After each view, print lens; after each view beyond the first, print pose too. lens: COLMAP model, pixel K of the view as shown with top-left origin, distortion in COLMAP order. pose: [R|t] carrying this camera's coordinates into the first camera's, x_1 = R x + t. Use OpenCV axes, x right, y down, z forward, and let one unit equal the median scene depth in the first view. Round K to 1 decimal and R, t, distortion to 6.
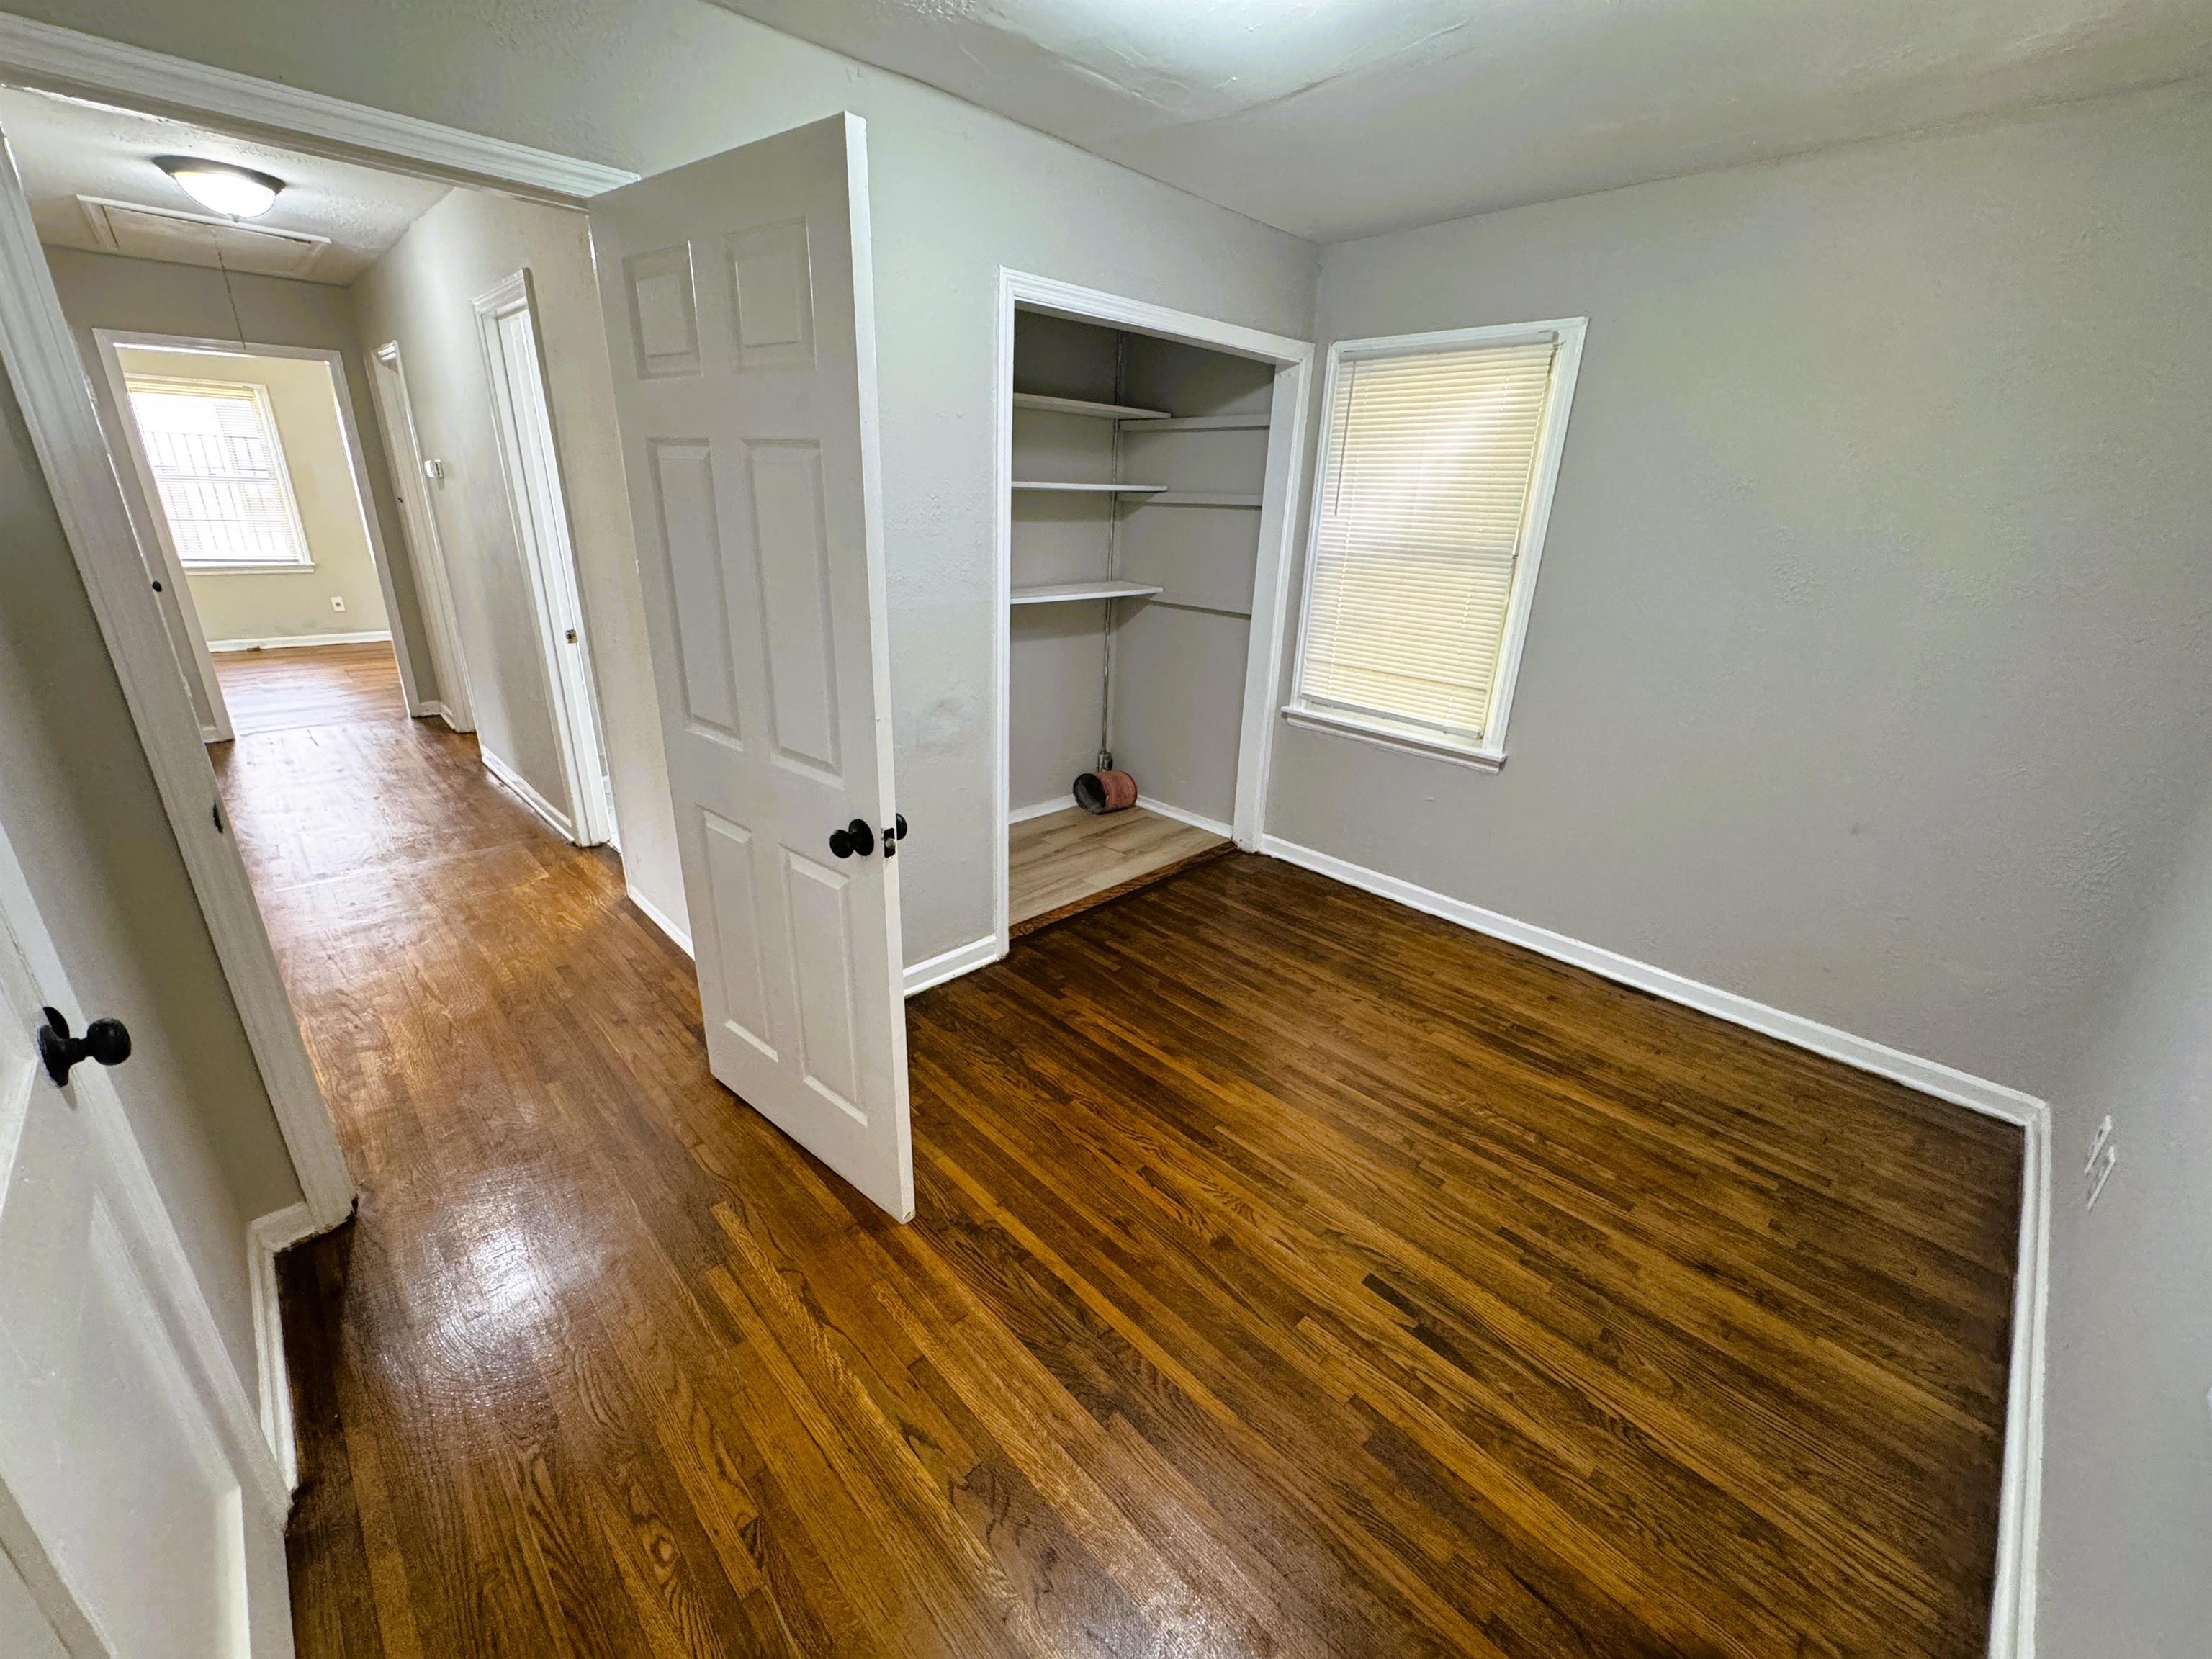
lens RADIAL K [[888.7, 0, 1112.4], [0, 888.7, 836.1], [0, 0, 1]] dist [-0.002446, -0.000115]
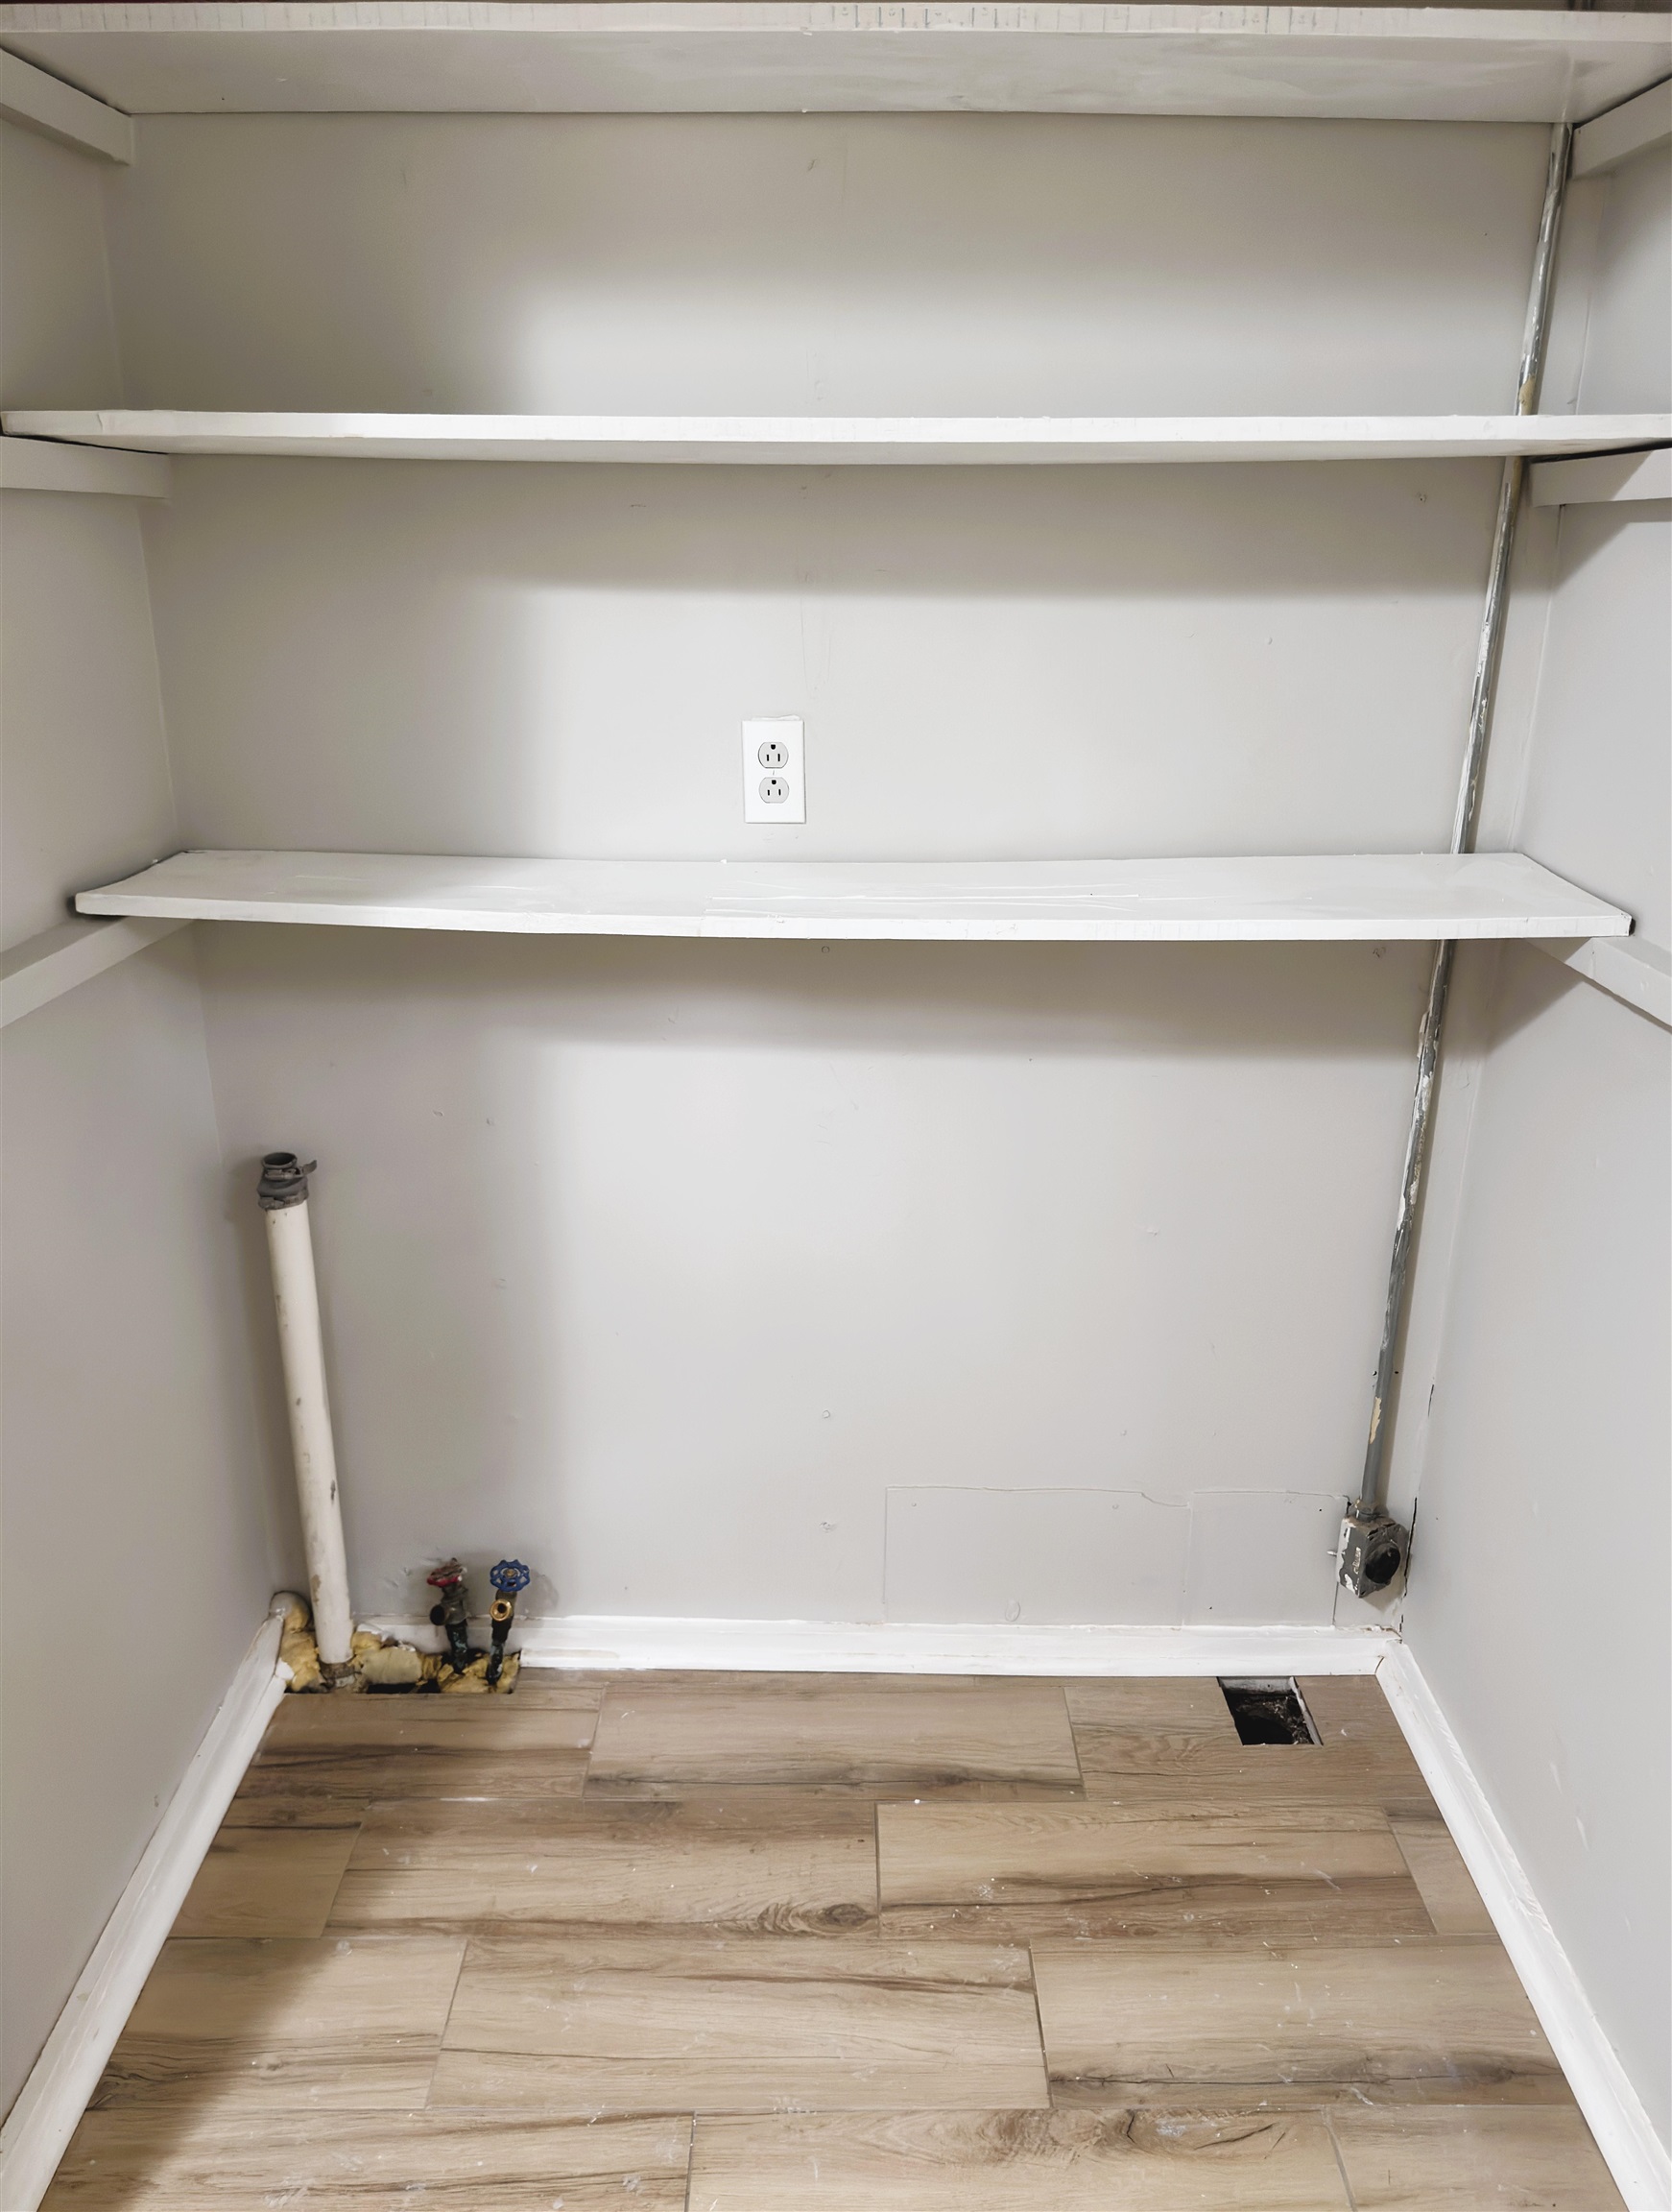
lens RADIAL K [[1602.8, 0, 836.0], [0, 1602.8, 1106.0], [0, 0, 1]] dist [-0.004658, -0.001472]
pose [[0.709259, 0.206318, -0.674081, 0.178125], [-0.233888, 0.970921, 0.051078, -0.209202], [0.665017, 0.121432, 0.736890, 0.602410]]
